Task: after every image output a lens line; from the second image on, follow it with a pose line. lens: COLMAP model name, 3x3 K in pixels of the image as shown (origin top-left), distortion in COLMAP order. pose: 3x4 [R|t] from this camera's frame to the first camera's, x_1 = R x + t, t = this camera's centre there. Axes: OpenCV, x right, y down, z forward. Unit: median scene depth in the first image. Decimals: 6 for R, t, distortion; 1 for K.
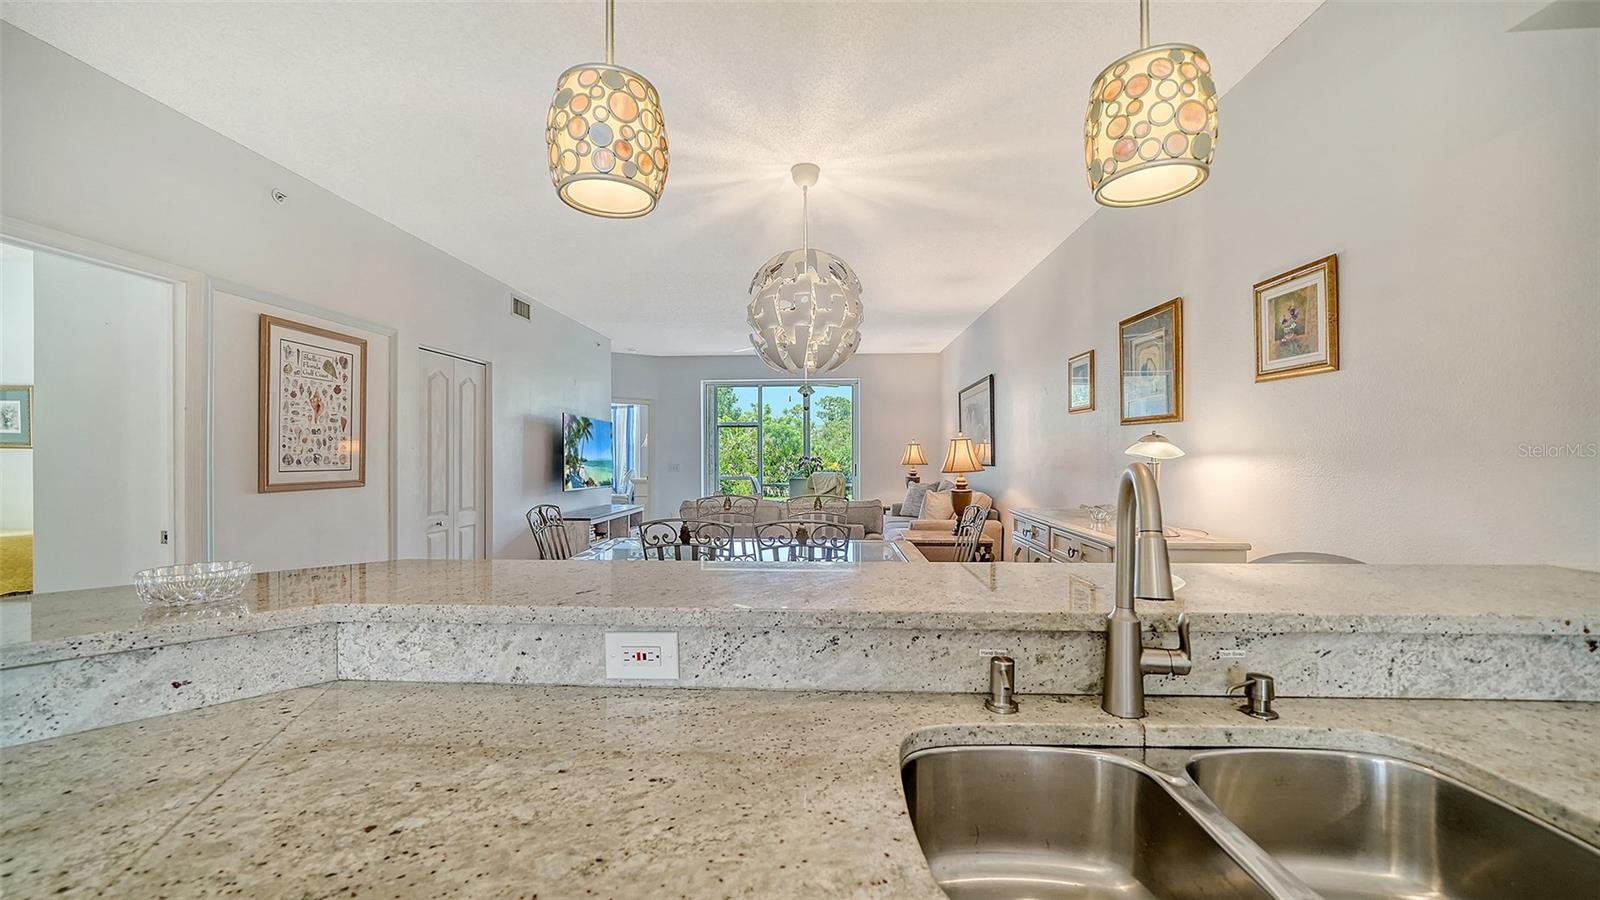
lens RADIAL K [[629.6, 0, 799.4], [0, 629.6, 464.3], [0, 0, 1]] dist [-0.000252, -0.000075]
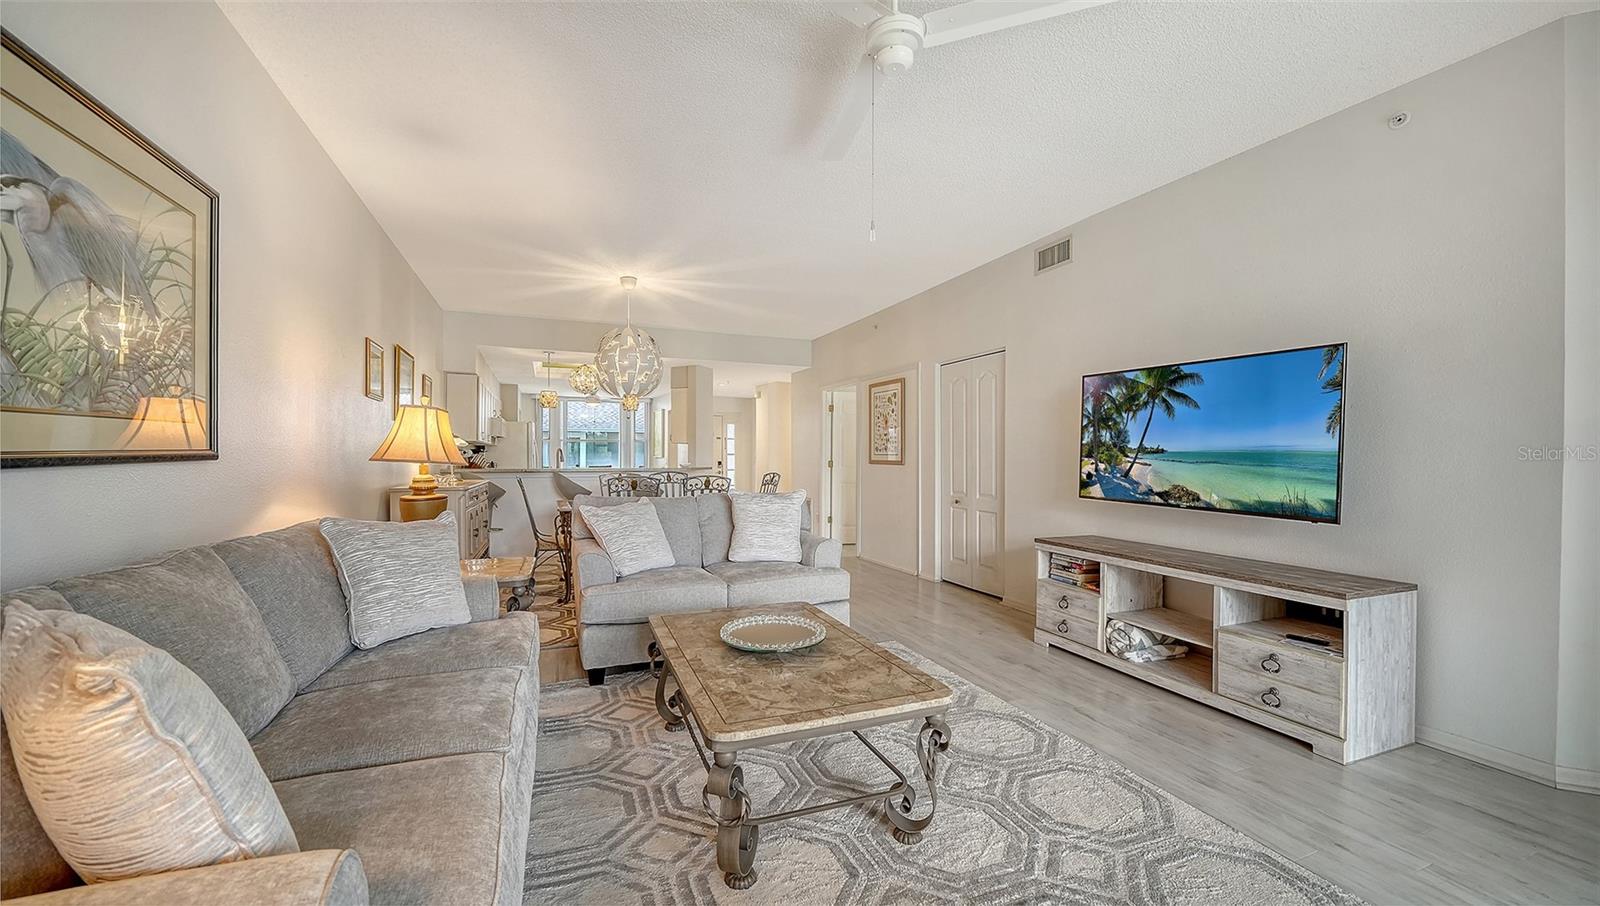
lens RADIAL K [[601.5, 0, 794.5], [0, 601.5, 457.5], [0, 0, 1]] dist [-0.001525, -0.000201]
pose [[-0.902471, 0.001117, -0.430749, 0.285222], [-0.008168, 0.999772, 0.019707, -0.015930], [0.430673, 0.021303, -0.902256, 2.537681]]
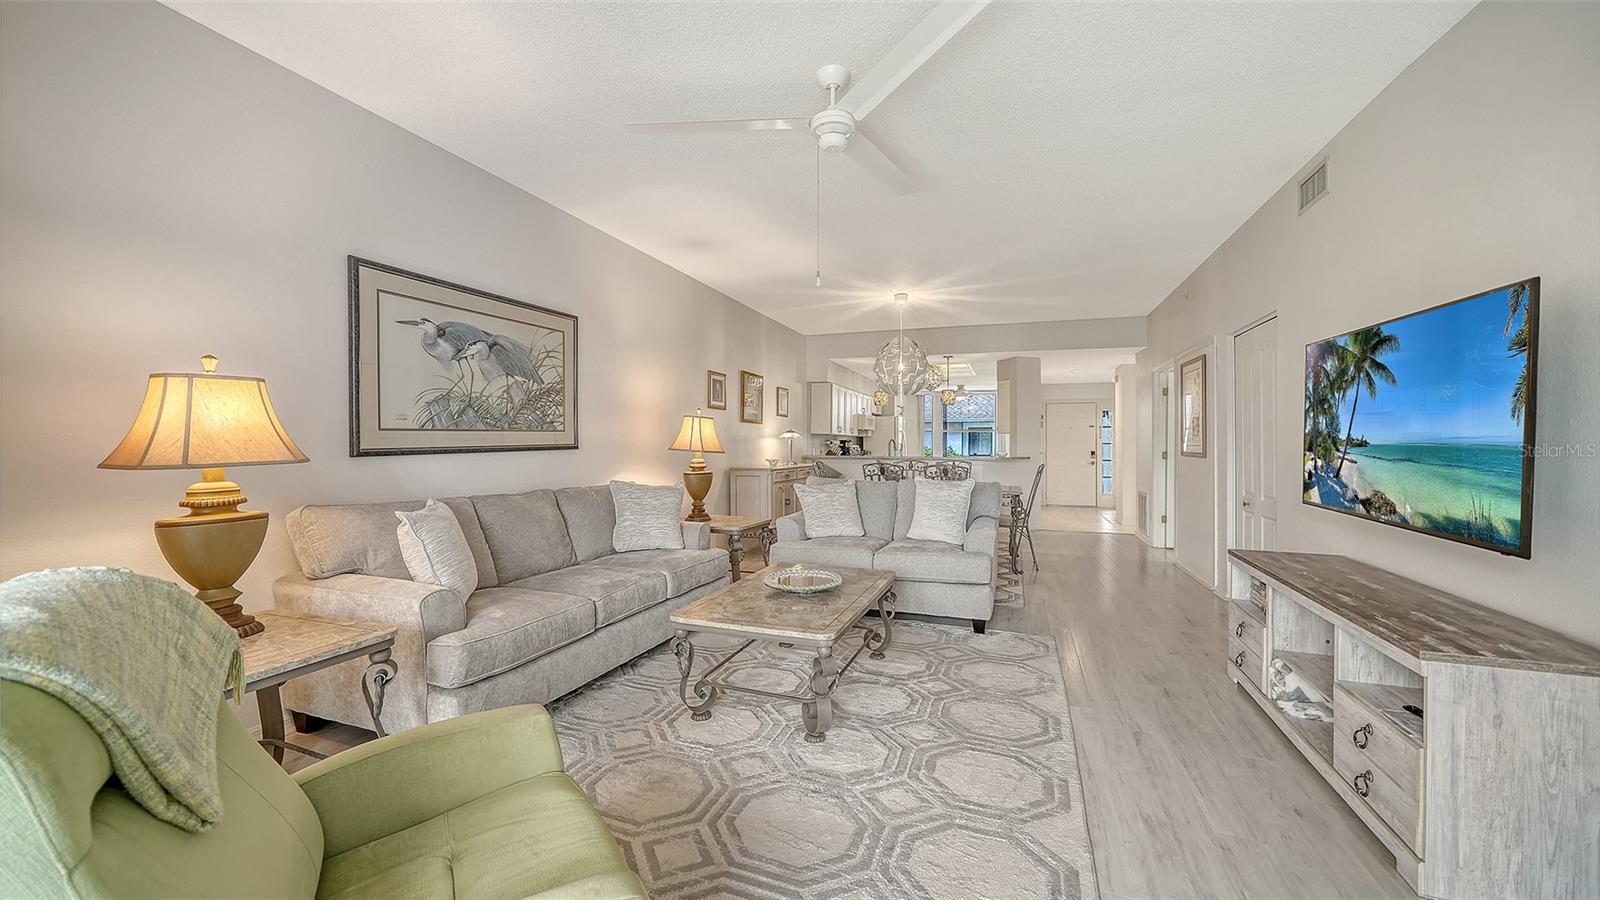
lens RADIAL K [[599.2, 0, 802.4], [0, 599.2, 439.9], [0, 0, 1]] dist [-0.000187, -0.000017]
pose [[-0.960460, 0.000786, 0.278416, -0.217429], [0.004123, 0.999927, 0.011398, -0.026860], [-0.278386, 0.012095, -0.960393, 2.778159]]
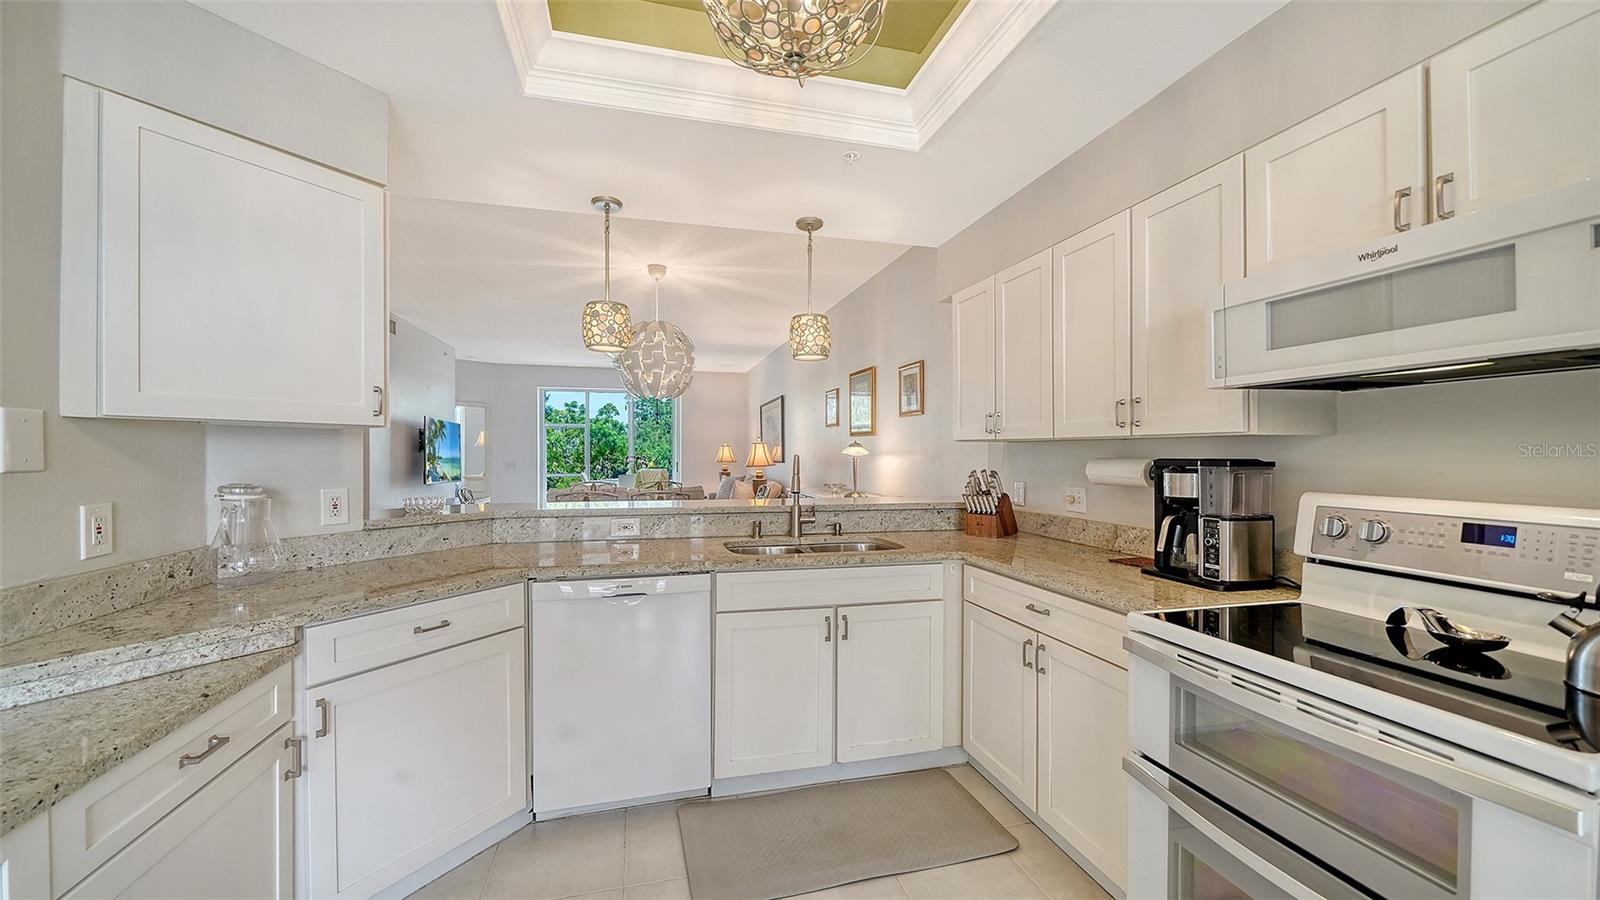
lens RADIAL K [[599.2, 0, 802.4], [0, 599.2, 439.9], [0, 0, 1]] dist [-0.000187, -0.000017]
pose [[0.952887, 0.011444, 0.303111, -0.085422], [0.000810, 0.999188, -0.040272, 0.011059], [-0.303326, 0.038620, 0.952104, -0.451872]]
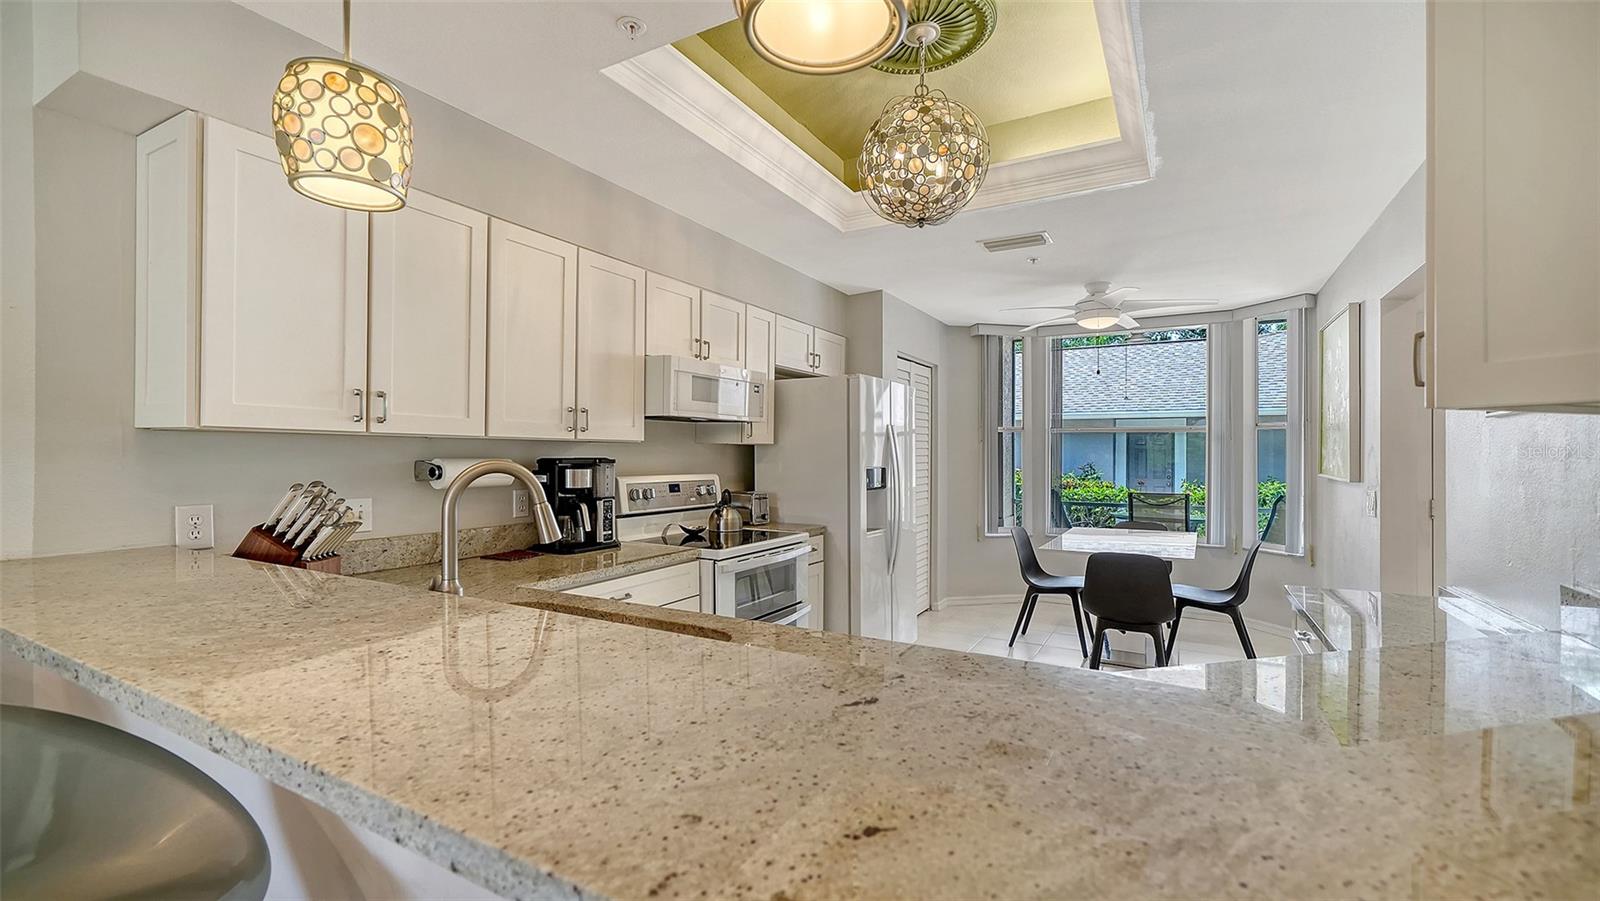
lens RADIAL K [[663.0, 0, 800.0], [0, 663.0, 450.5], [0, 0, 1]] dist [-0.000027, 0.000047]
pose [[-0.893481, 0.005267, 0.449071, -0.173955], [0.009390, 0.999932, 0.006954, -0.005023], [-0.449004, 0.010430, -0.893469, 0.503273]]
